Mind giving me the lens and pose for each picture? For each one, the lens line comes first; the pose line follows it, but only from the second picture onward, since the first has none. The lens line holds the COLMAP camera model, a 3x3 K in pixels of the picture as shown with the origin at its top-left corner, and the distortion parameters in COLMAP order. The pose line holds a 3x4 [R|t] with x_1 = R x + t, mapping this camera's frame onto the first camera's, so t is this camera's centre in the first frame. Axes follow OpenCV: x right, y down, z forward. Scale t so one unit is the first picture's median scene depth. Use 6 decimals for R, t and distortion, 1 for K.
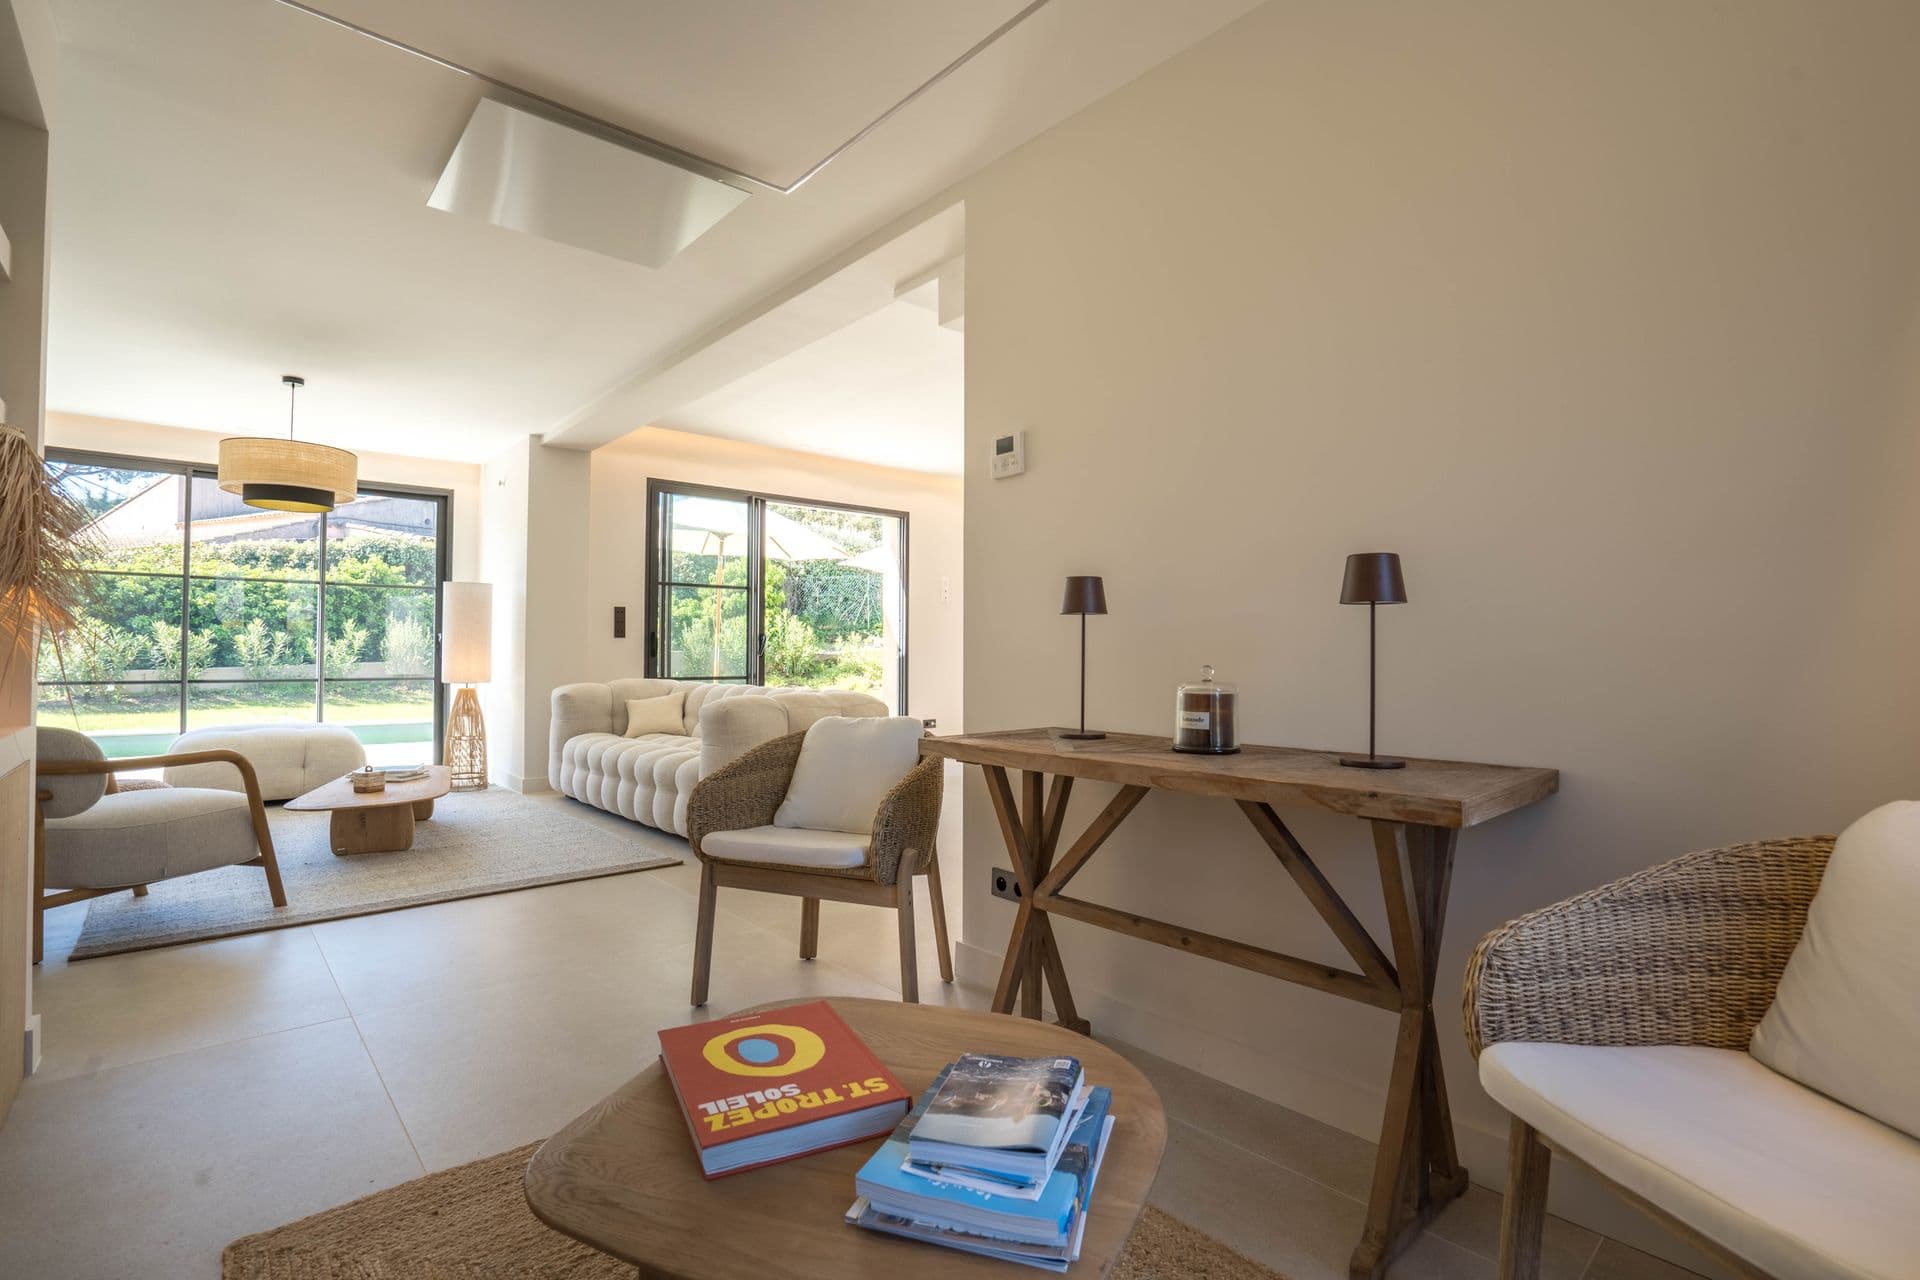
lens RADIAL K [[885.7, 0, 957.3], [0, 885.7, 635.2], [0, 0, 1]] dist [-0.068819, 0.031574]
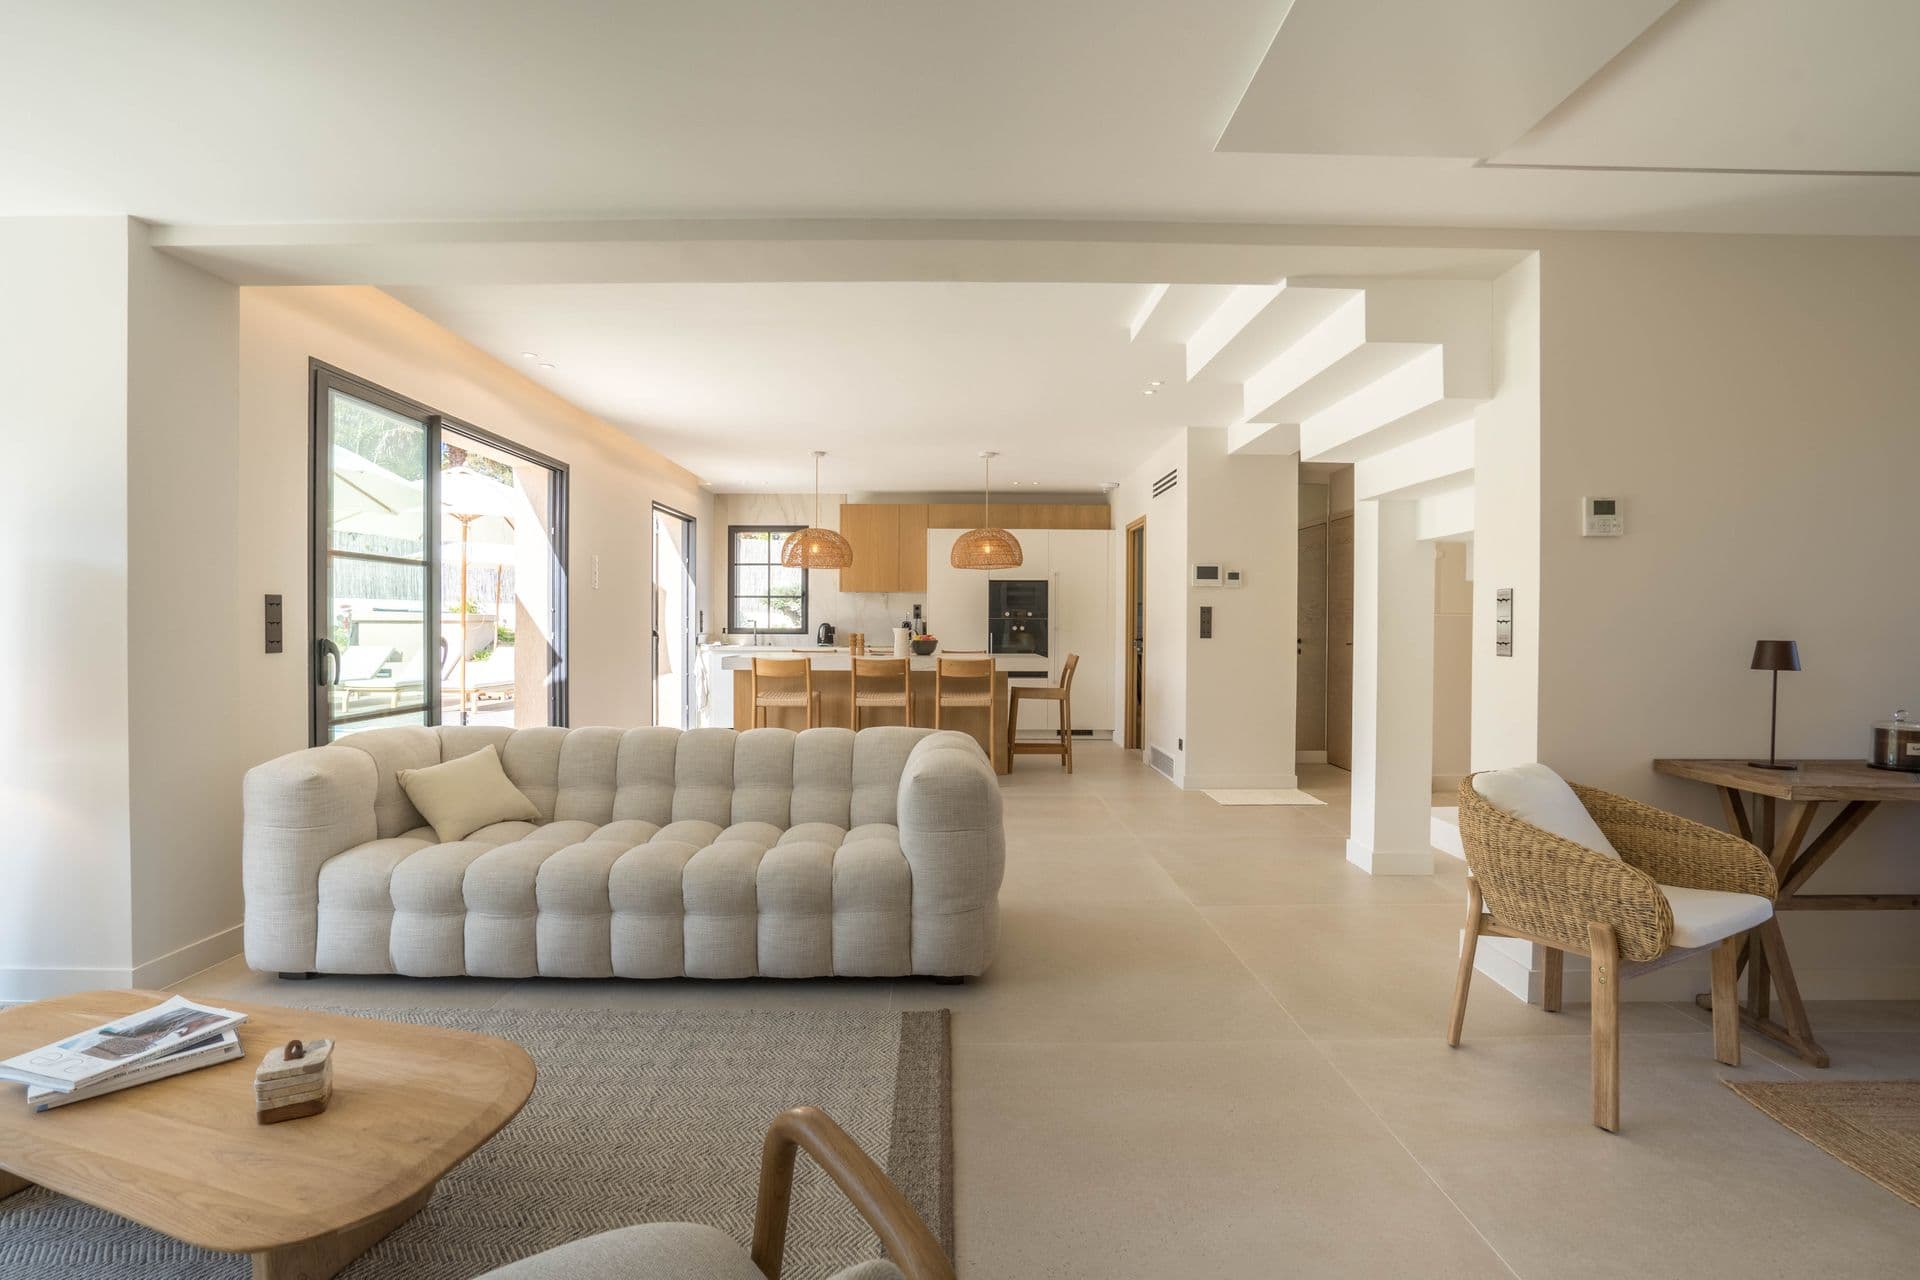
lens RADIAL K [[885.7, 0, 957.3], [0, 885.7, 635.2], [0, 0, 1]] dist [-0.068819, 0.031574]
pose [[0.669121, -0.009434, 0.743093, -0.452055], [-0.016936, 0.999466, 0.027939, -0.026868], [-0.742960, -0.031279, 0.668604, 0.317080]]
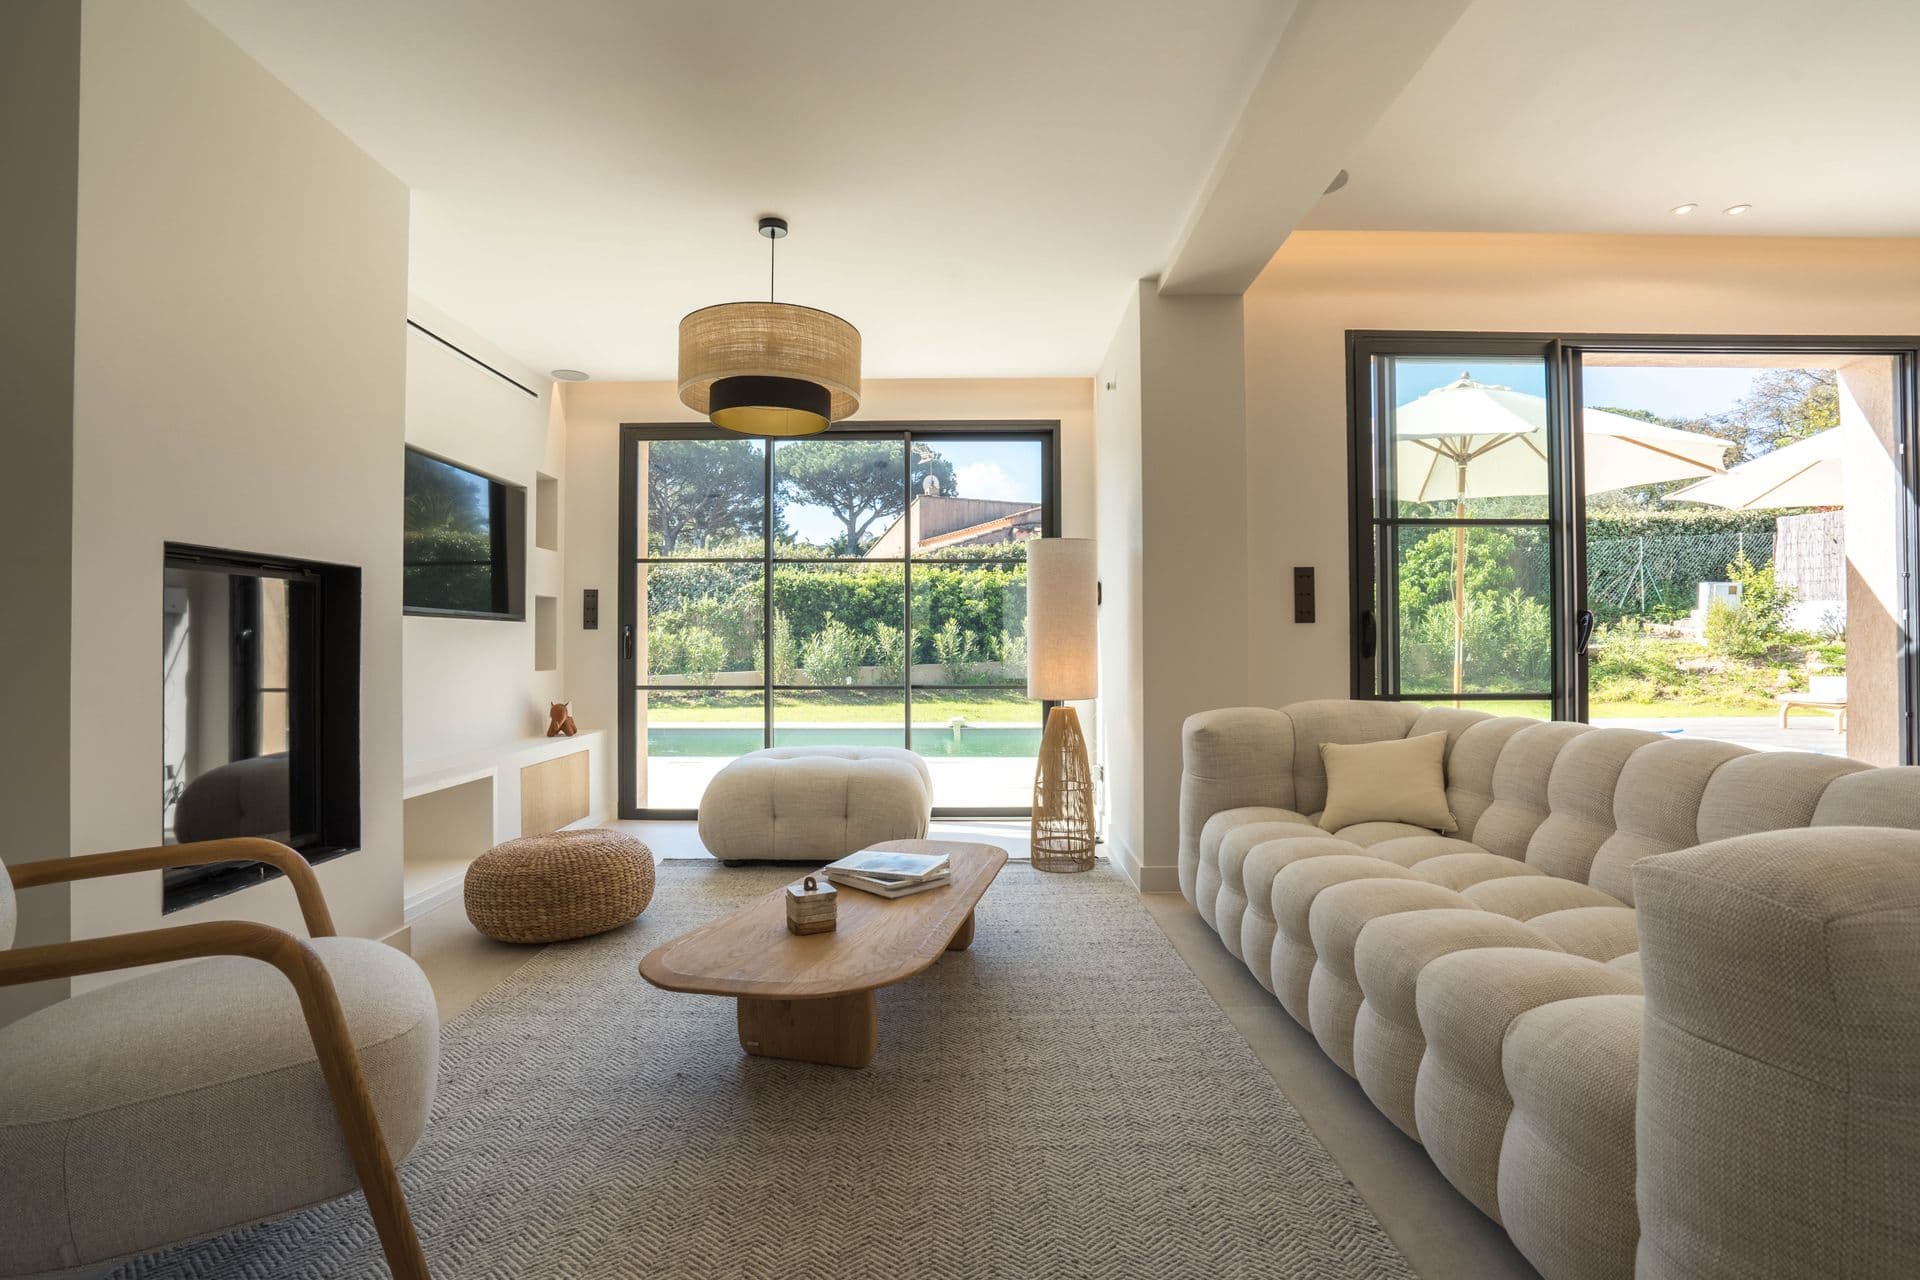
lens RADIAL K [[885.7, 0, 957.3], [0, 885.7, 635.2], [0, 0, 1]] dist [-0.068819, 0.031574]
pose [[0.740364, -0.014504, -0.672050, -0.160202], [0.018234, 0.999833, -0.001491, 0.006842], [0.671959, -0.011150, 0.740504, 0.403800]]
